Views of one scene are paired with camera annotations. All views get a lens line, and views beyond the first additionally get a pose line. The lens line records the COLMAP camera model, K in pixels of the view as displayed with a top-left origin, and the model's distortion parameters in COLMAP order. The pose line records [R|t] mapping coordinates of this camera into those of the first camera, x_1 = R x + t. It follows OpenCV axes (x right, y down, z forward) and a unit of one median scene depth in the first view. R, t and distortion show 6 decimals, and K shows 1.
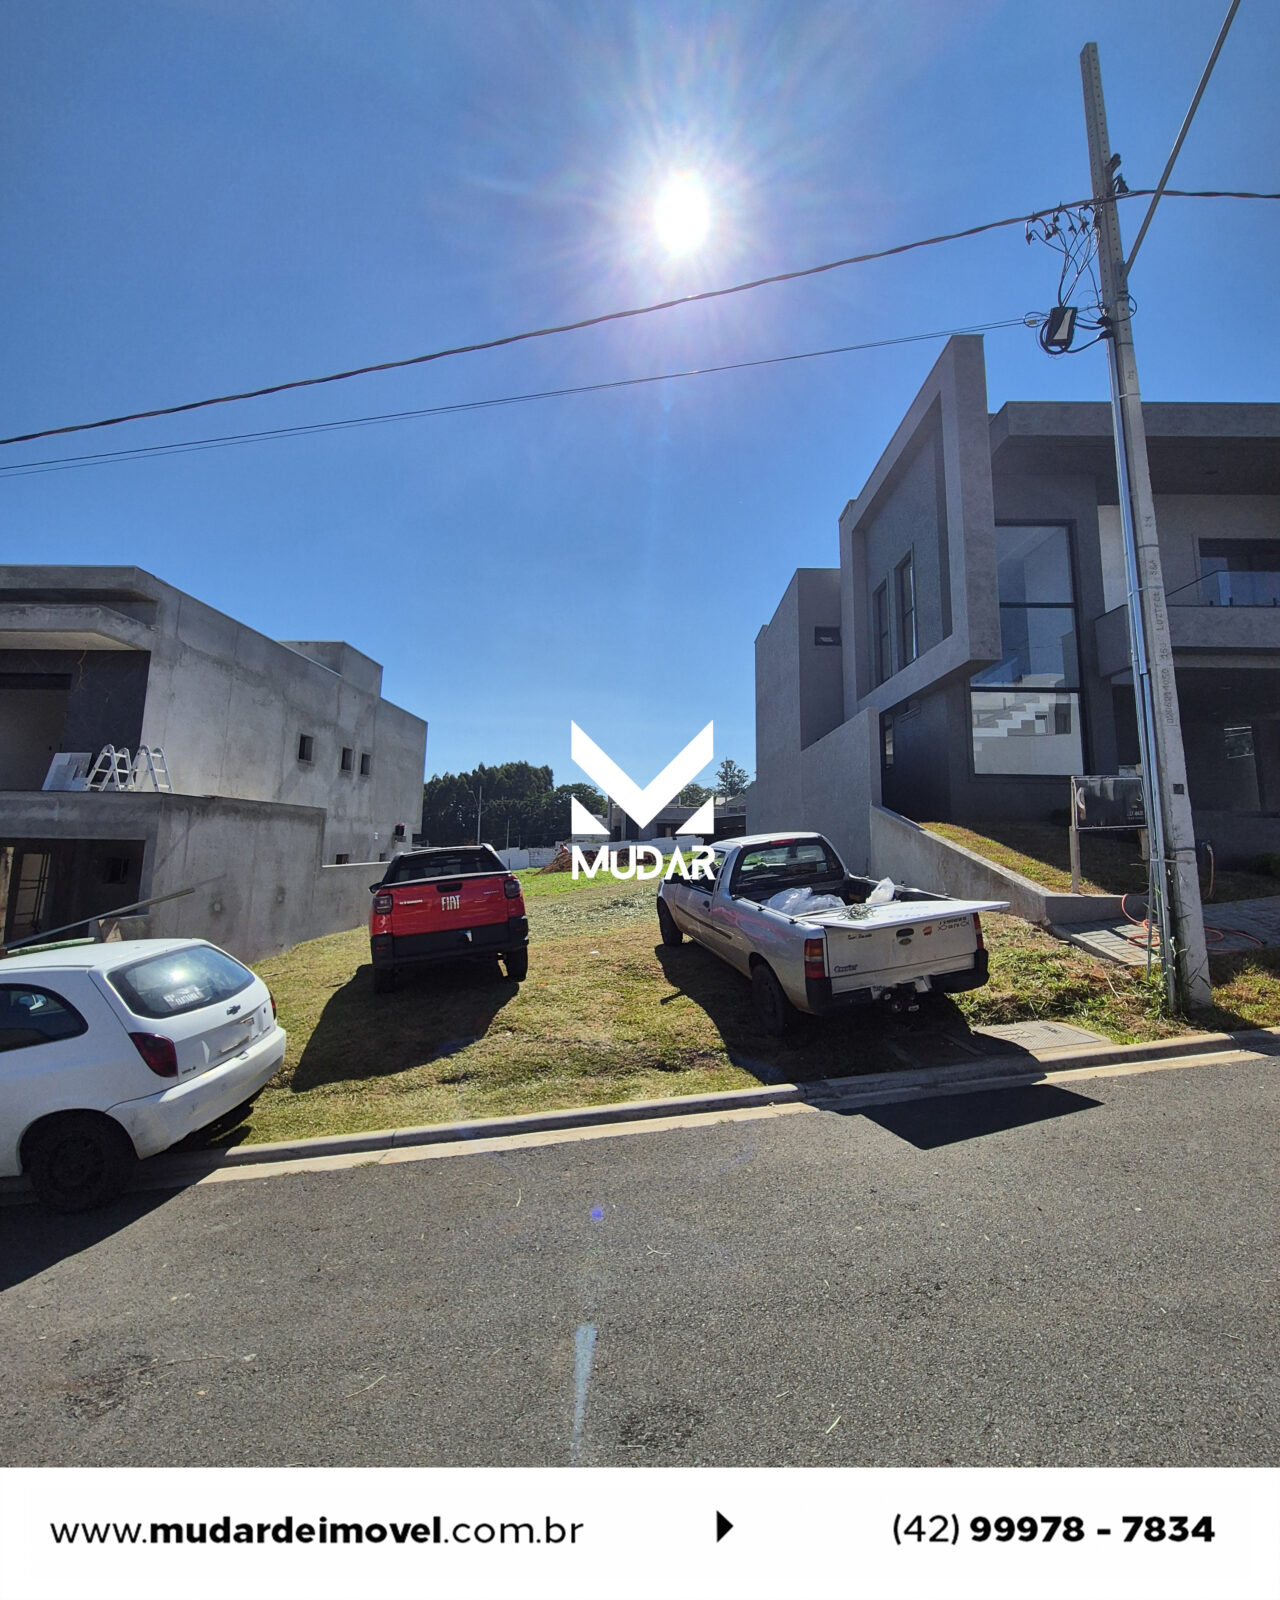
lens RADIAL K [[689.7, 0, 634.9], [0, 689.7, 735.2], [0, 0, 1]] dist [-0.000410, 0.000040]
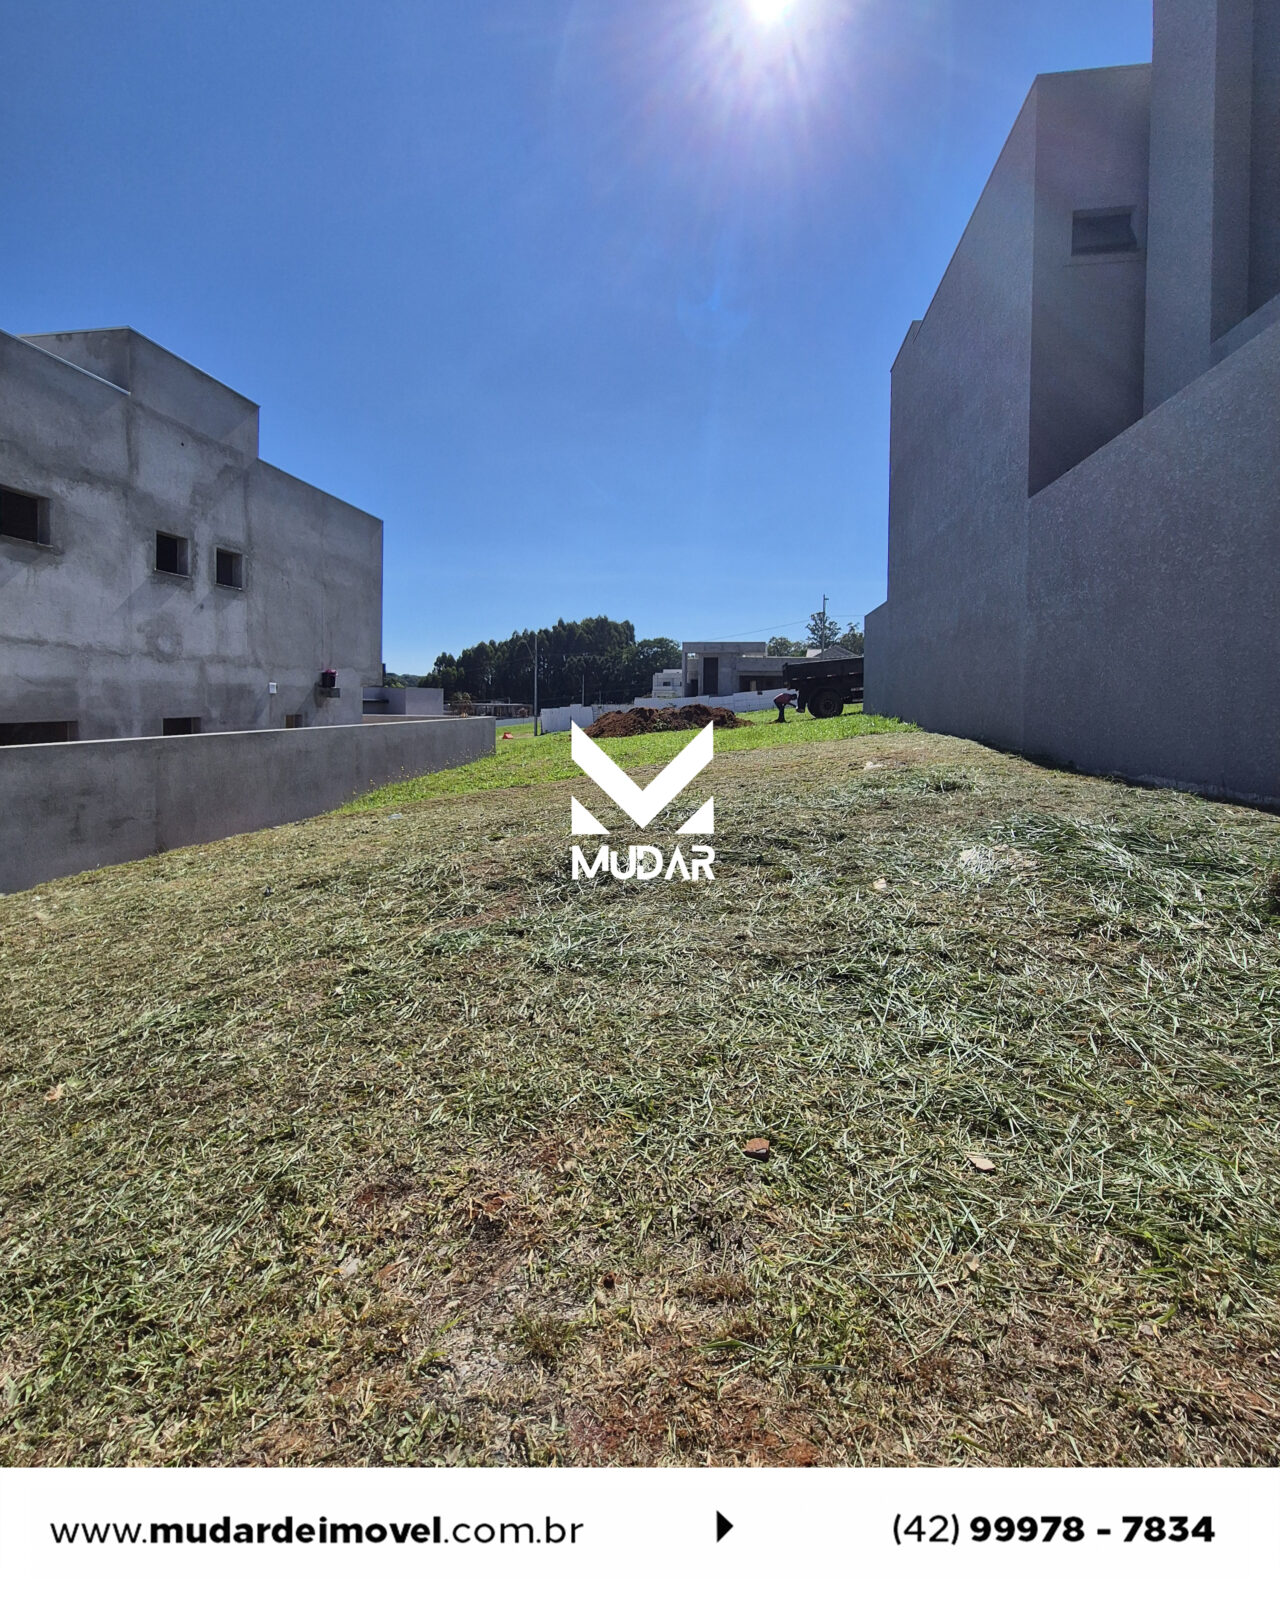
lens RADIAL K [[695.5, 0, 642.2], [0, 695.5, 704.8], [0, 0, 1]] dist [-0.000742, -0.000235]
pose [[0.993589, -0.004705, -0.112953, 0.032882], [0.022995, 0.986658, 0.161174, 0.074851], [0.110688, -0.162738, 0.980441, 0.460837]]
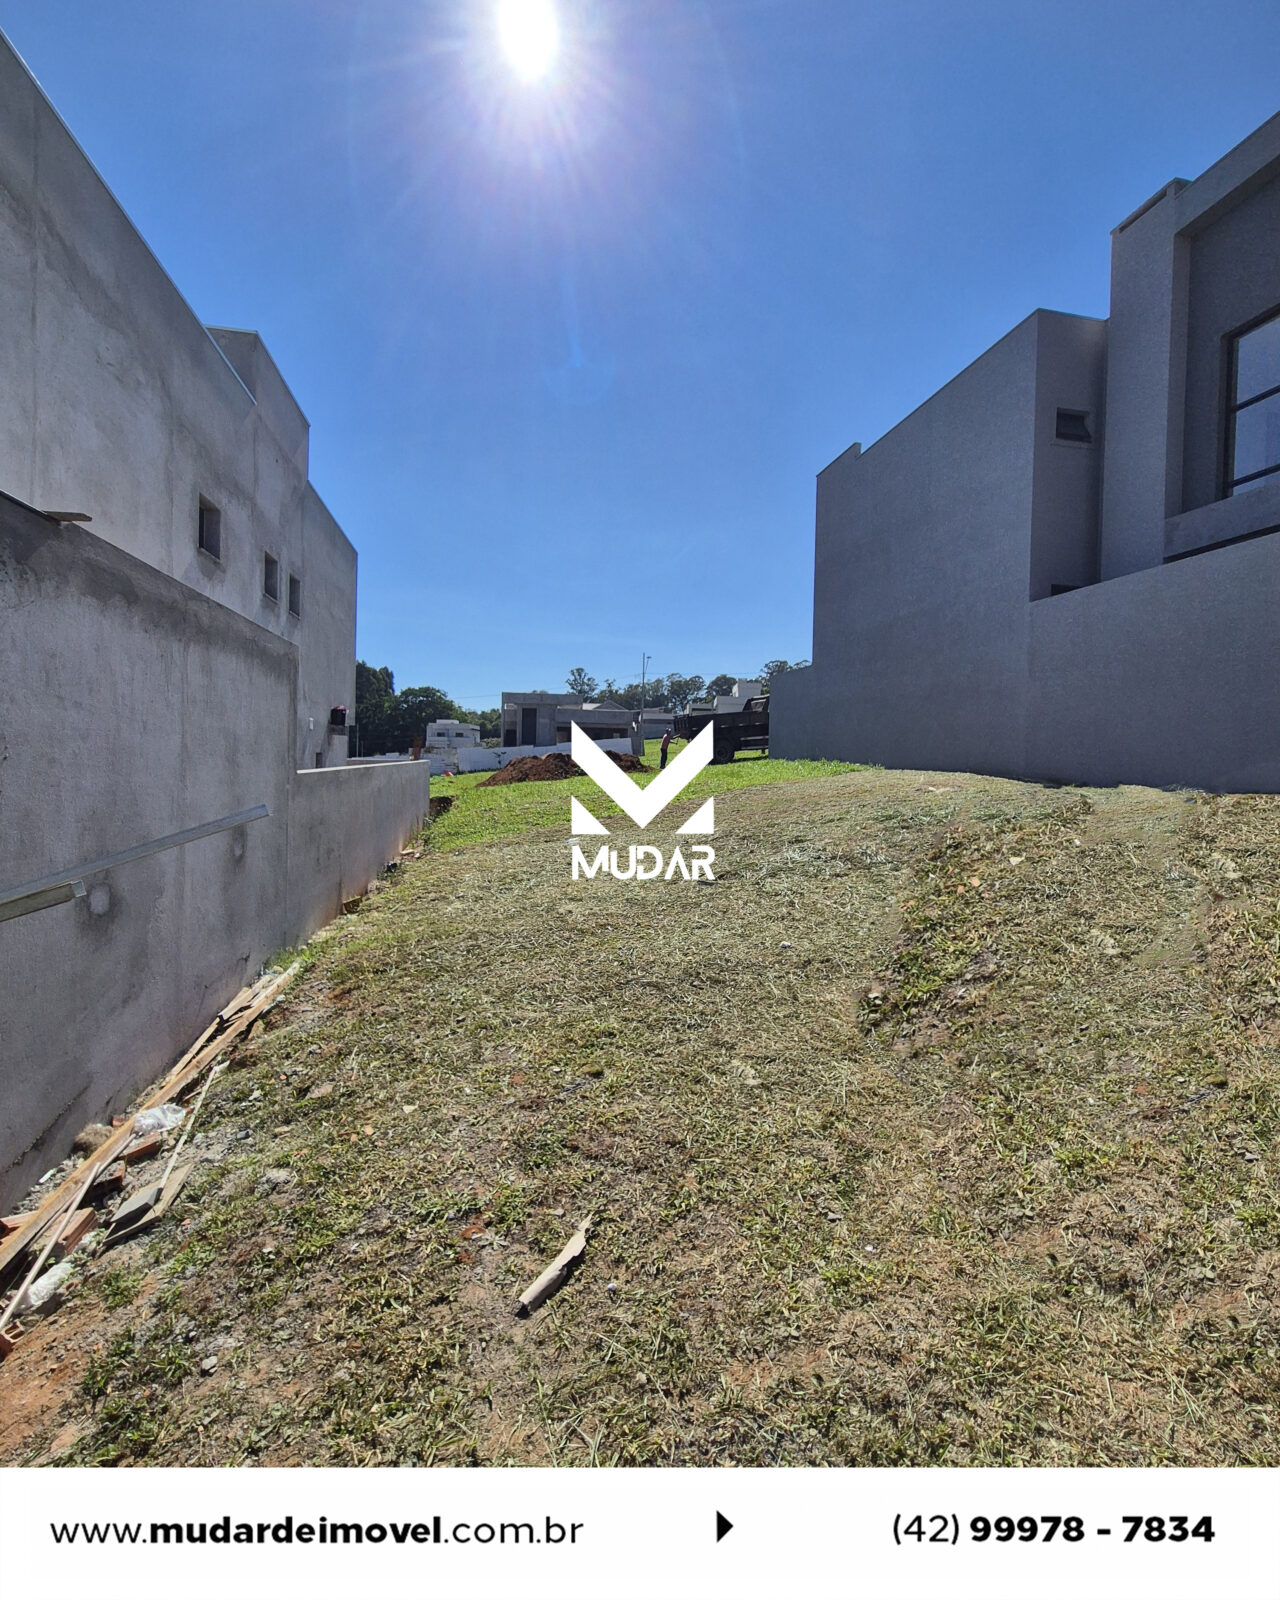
lens RADIAL K [[690.2, 0, 642.4], [0, 690.2, 763.4], [0, 0, 1]] dist [-0.001064, 0.000041]
pose [[0.971484, -0.001152, 0.237103, -0.265515], [-0.039536, 0.985201, 0.166779, 0.076999], [-0.233786, -0.171397, 0.957062, 0.395482]]
